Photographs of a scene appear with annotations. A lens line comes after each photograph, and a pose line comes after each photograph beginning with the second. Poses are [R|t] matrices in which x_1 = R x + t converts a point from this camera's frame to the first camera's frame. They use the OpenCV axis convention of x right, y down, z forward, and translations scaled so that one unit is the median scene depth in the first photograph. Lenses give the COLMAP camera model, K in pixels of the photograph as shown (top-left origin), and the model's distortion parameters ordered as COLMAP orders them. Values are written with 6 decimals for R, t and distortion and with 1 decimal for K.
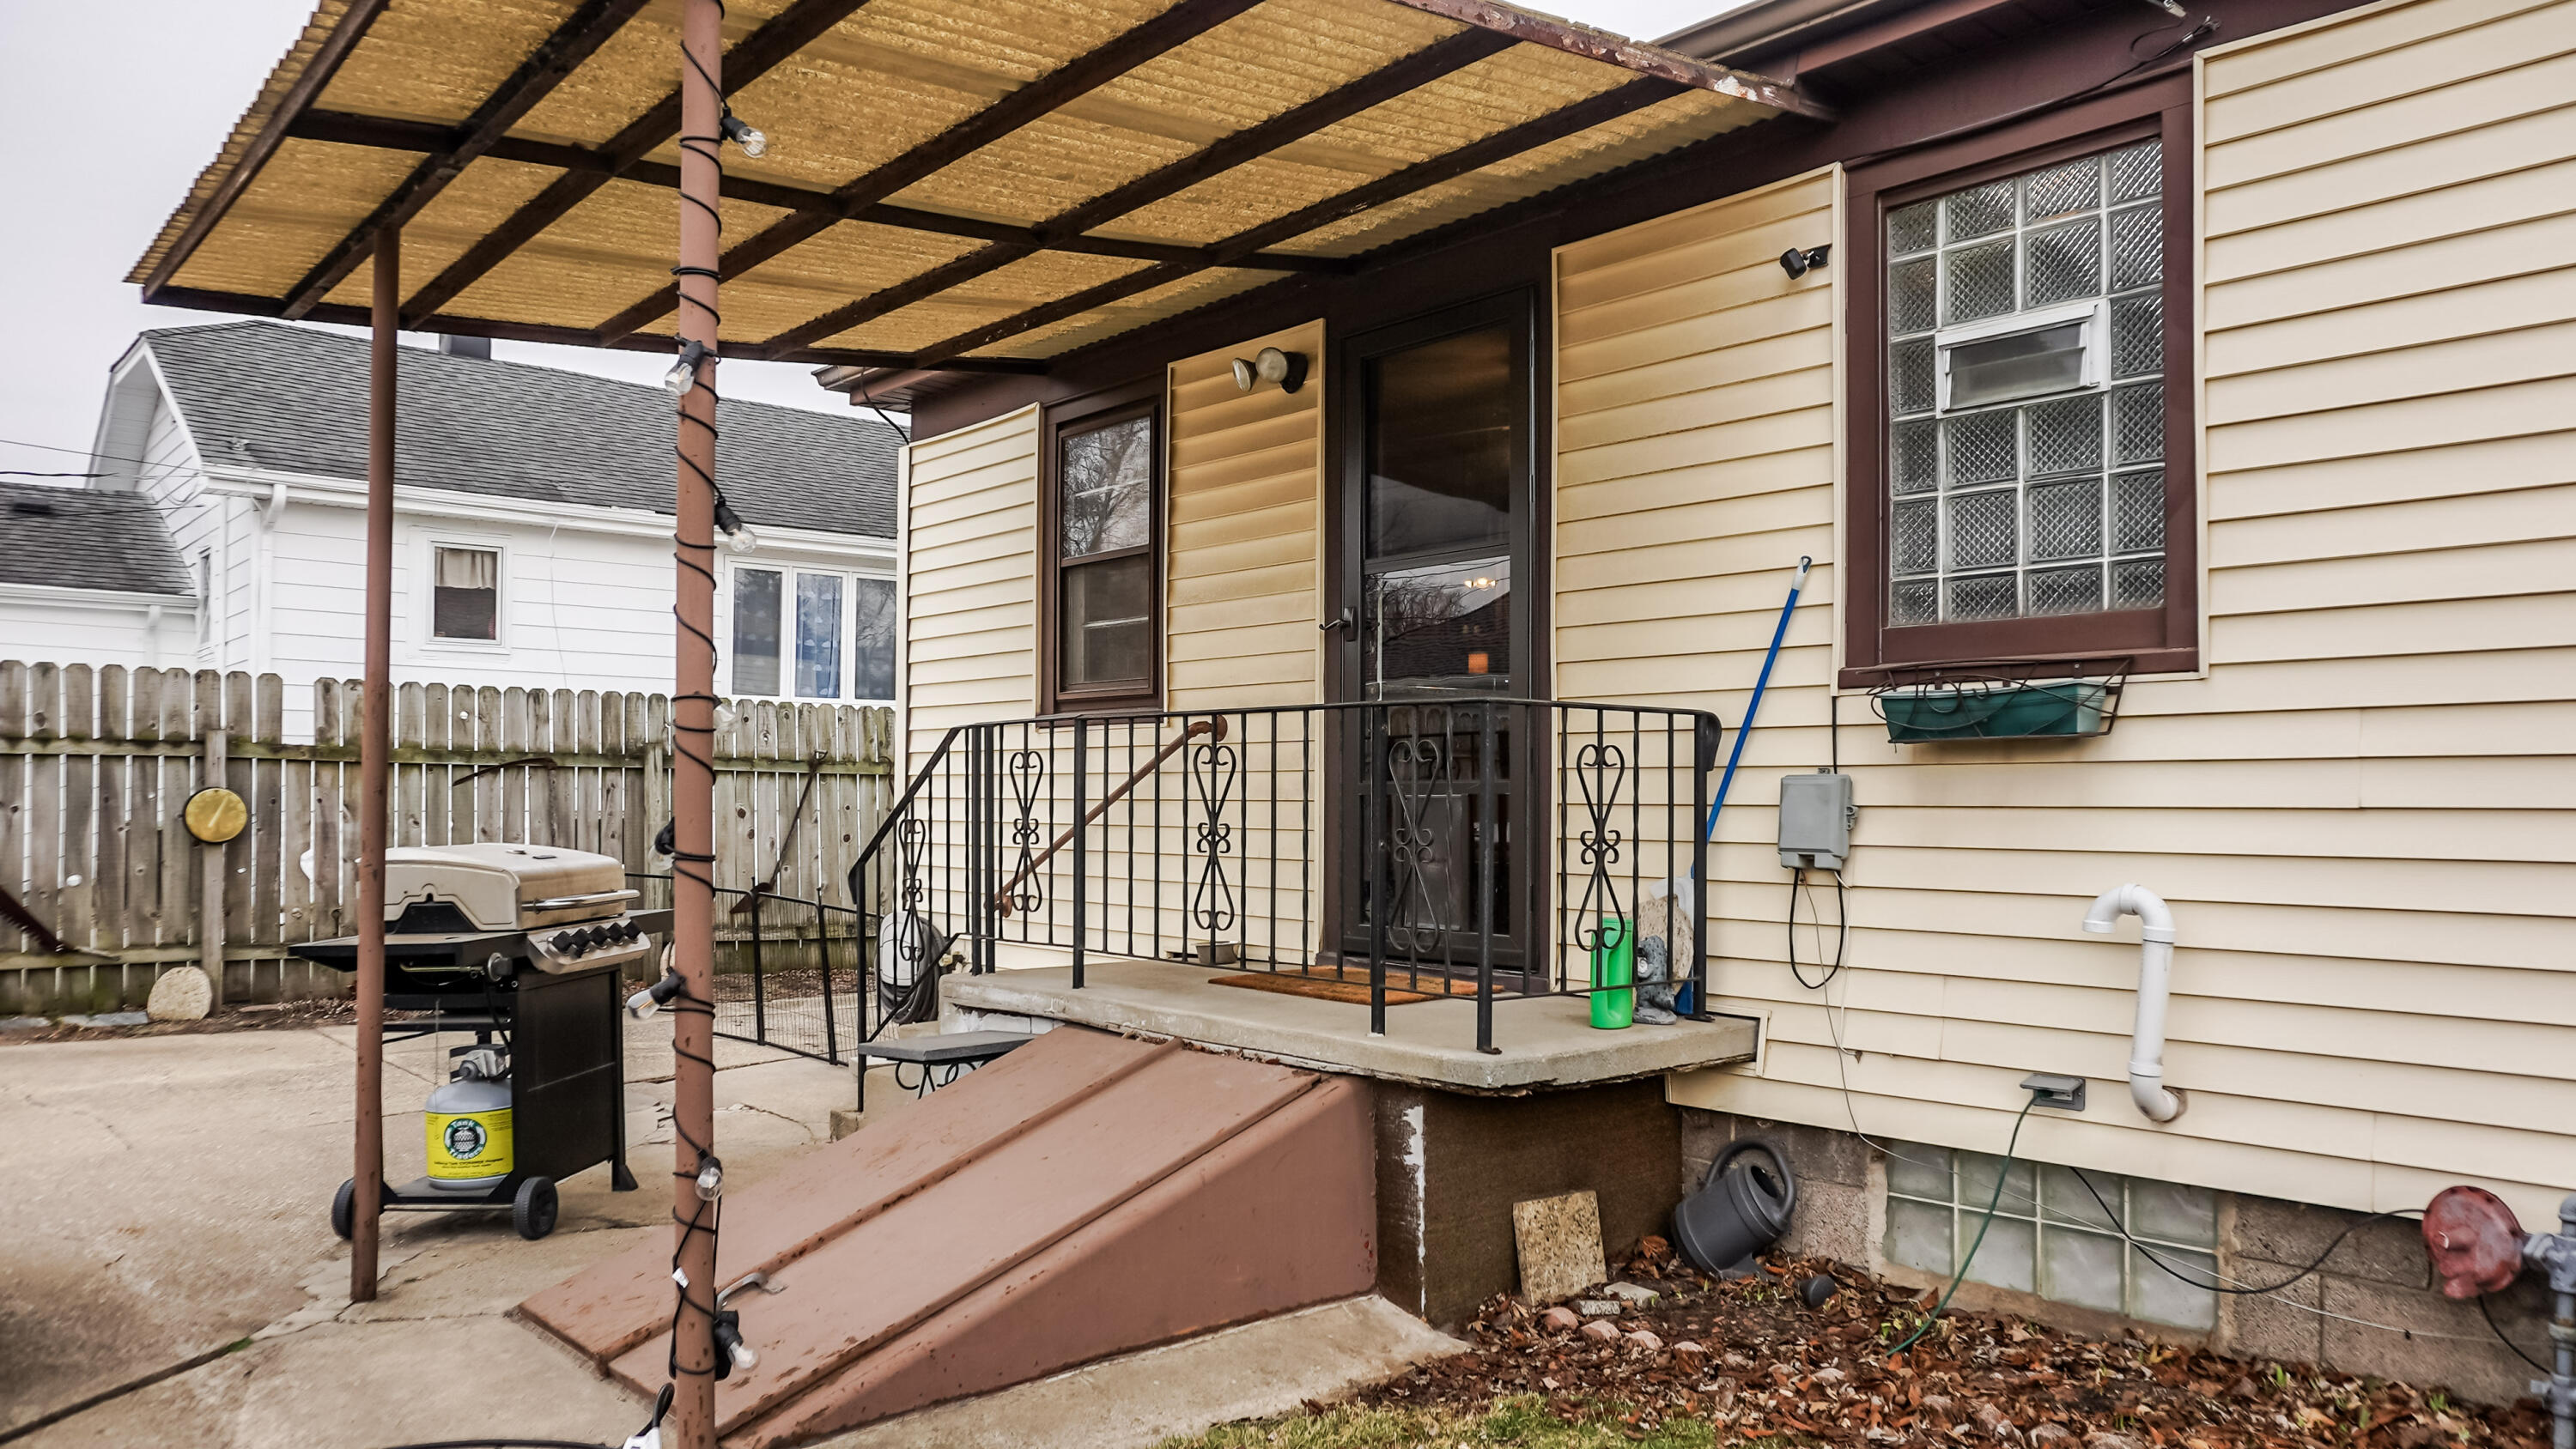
lens RADIAL K [[1797.1, 0, 1291.7], [0, 1797.1, 773.1], [0, 0, 1]] dist [-0.009358, -0.001140]
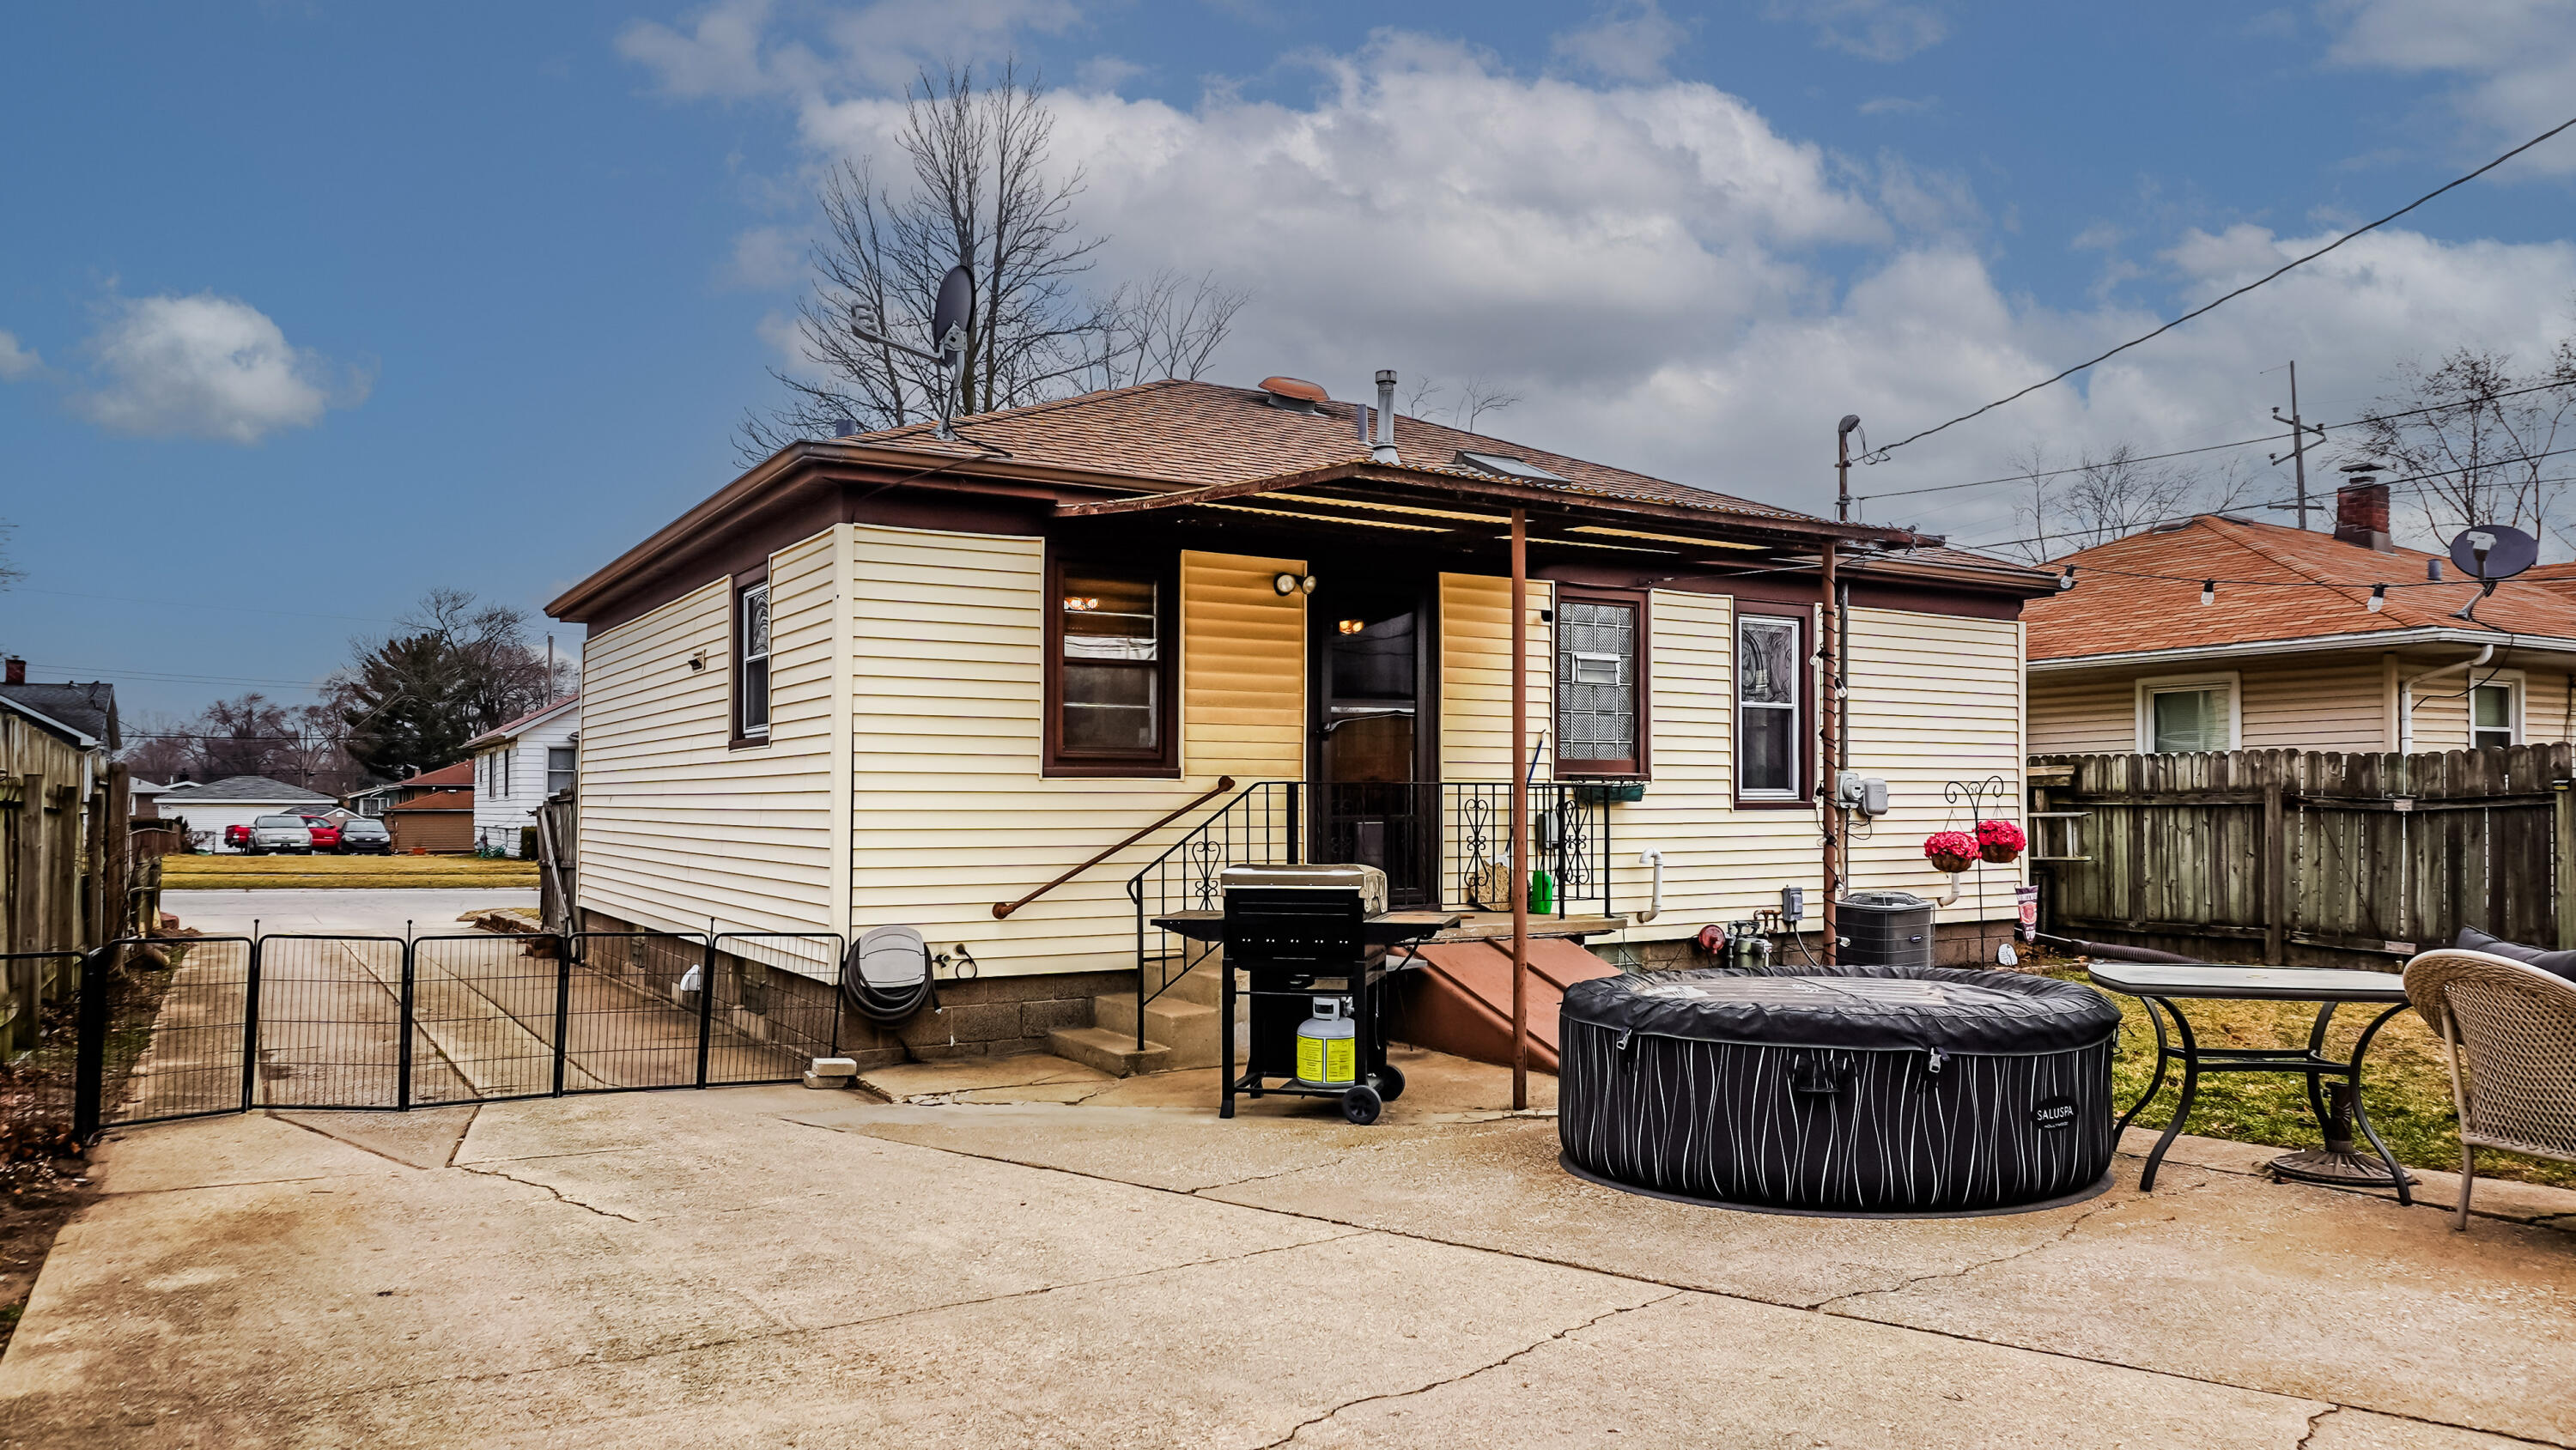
lens RADIAL K [[1754.2, 0, 1306.6], [0, 1754.2, 832.0], [0, 0, 1]] dist [-0.012020, -0.001994]
pose [[0.168309, -0.023183, 0.985462, -2.276016], [-0.015043, 0.999547, 0.026083, -0.032415], [-0.985620, -0.019214, 0.167884, 0.907712]]
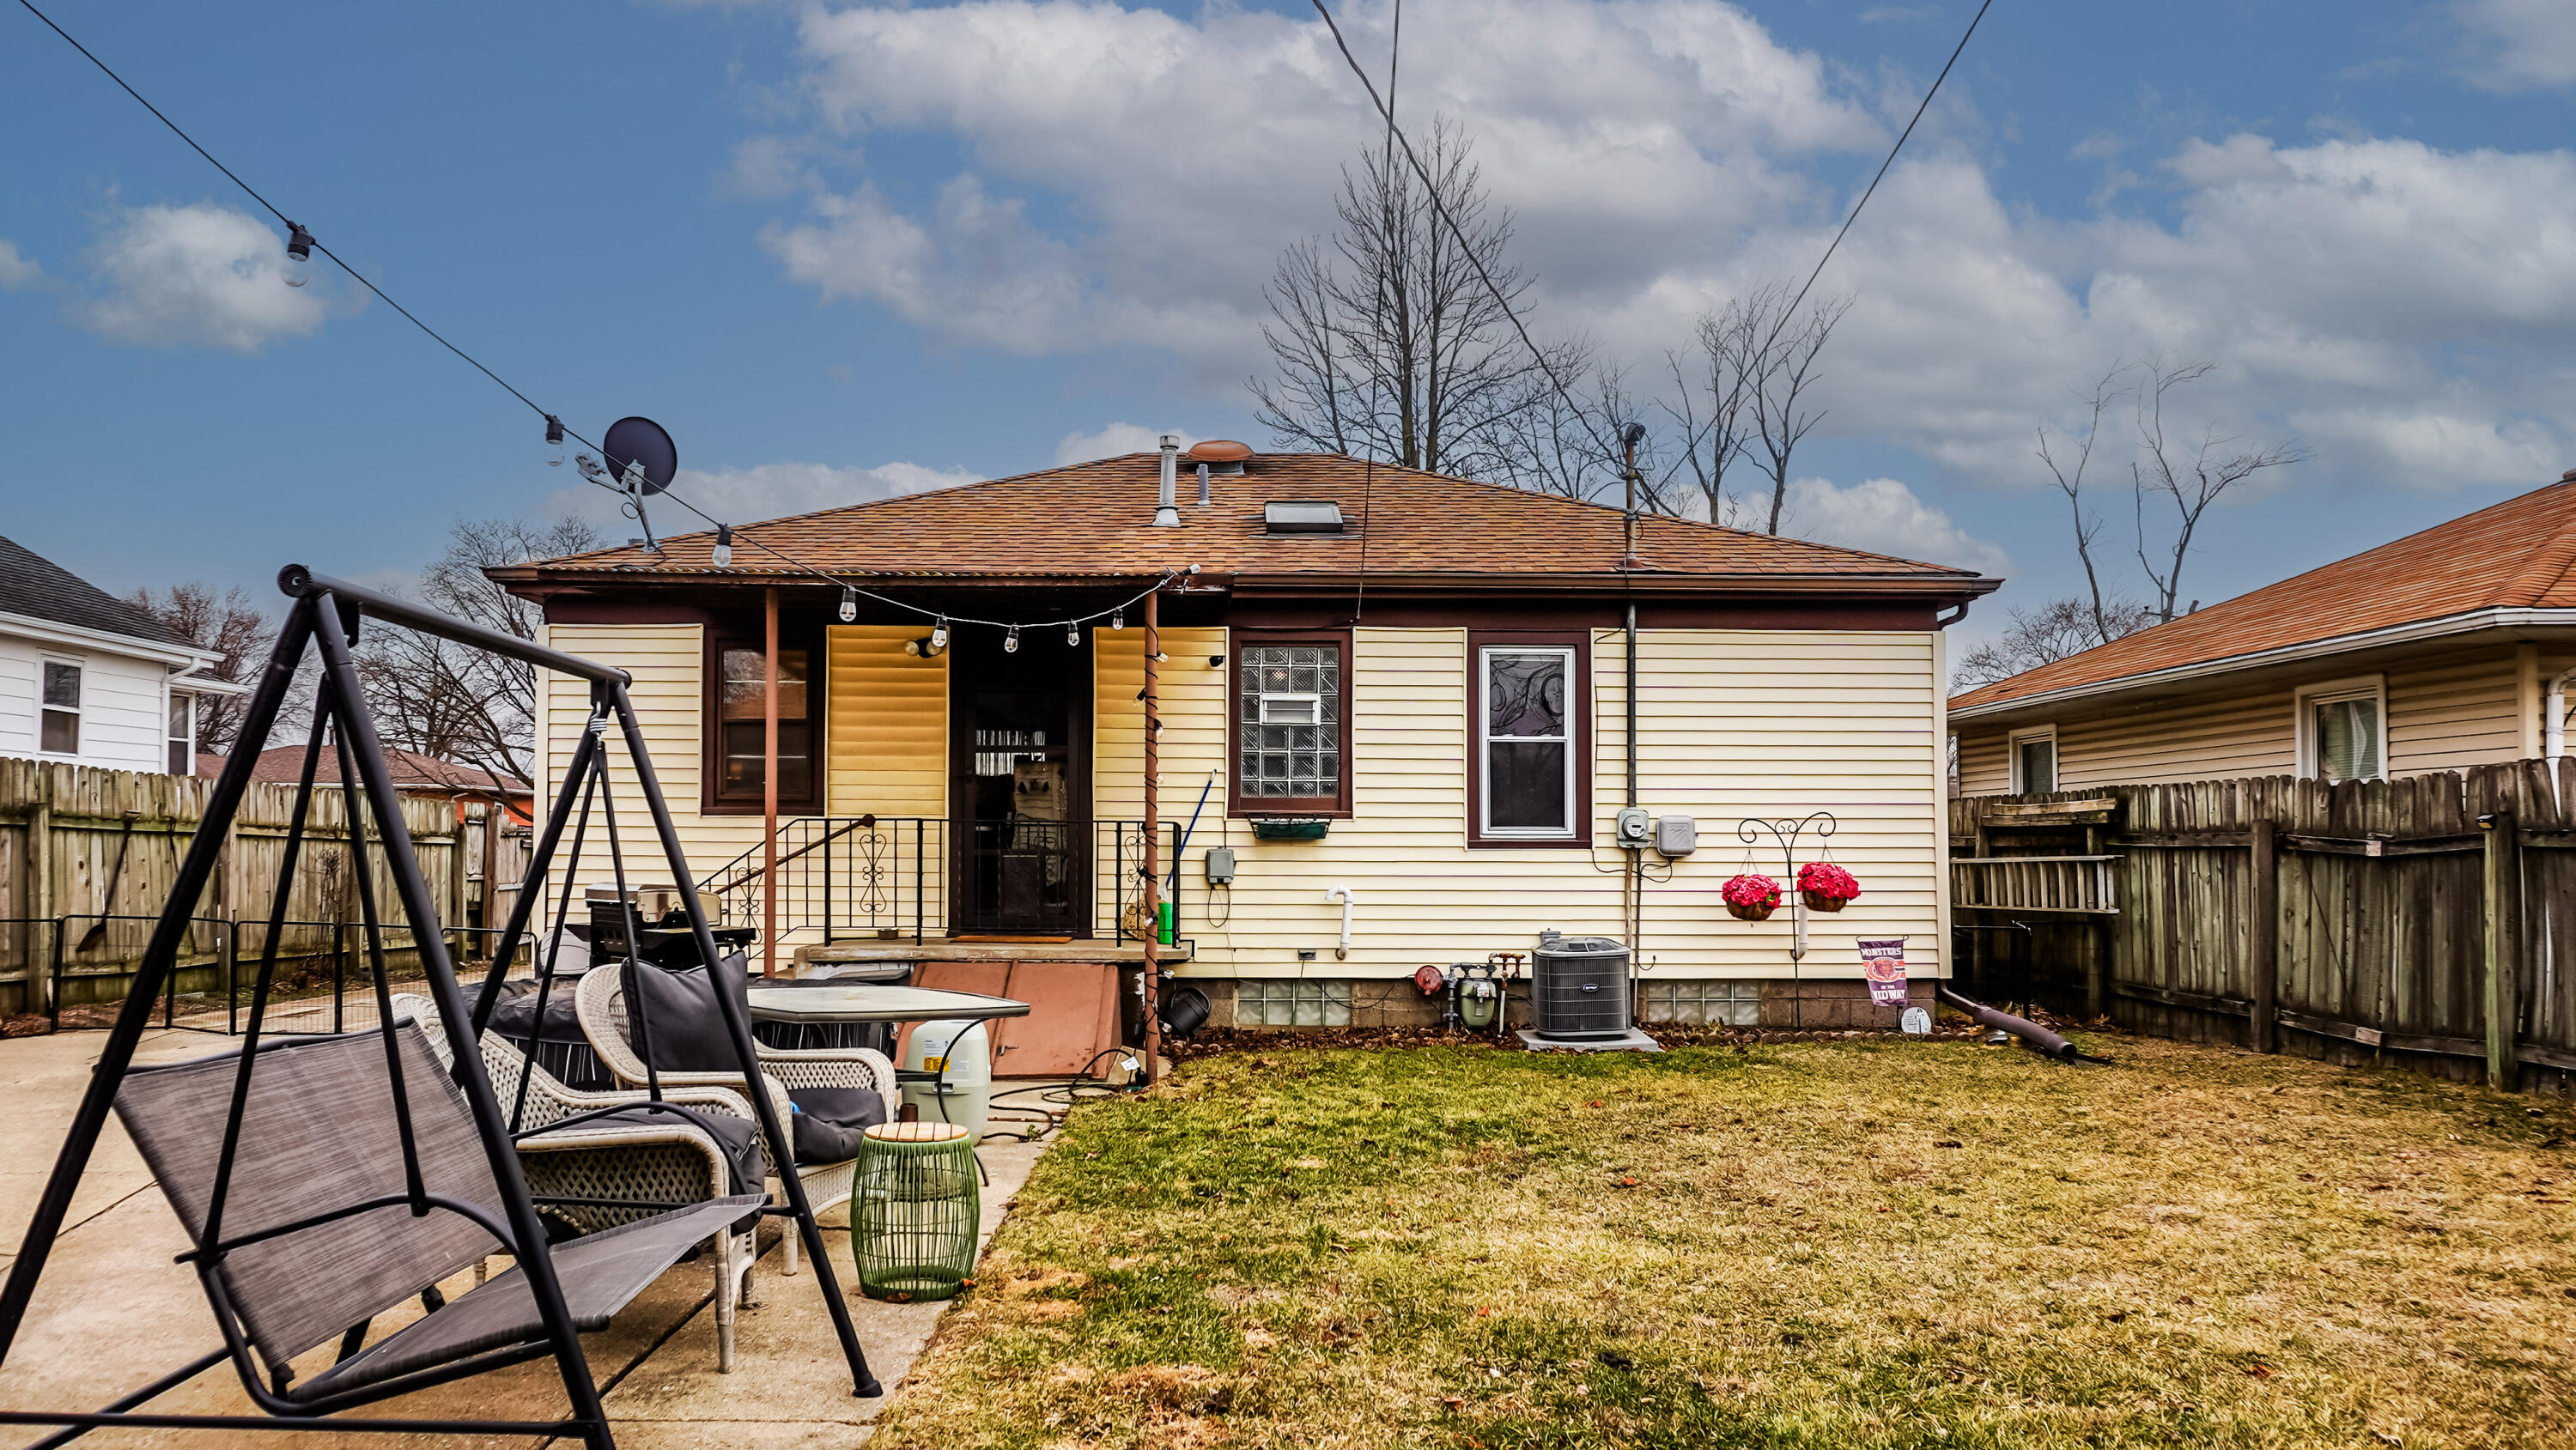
lens RADIAL K [[1754.2, 0, 1306.6], [0, 1754.2, 832.0], [0, 0, 1]] dist [-0.012020, -0.001994]
pose [[0.655753, -0.001283, 0.754975, -1.628203], [-0.012605, 0.999841, 0.012648, -0.060569], [-0.754870, -0.017810, 0.655632, -0.849743]]
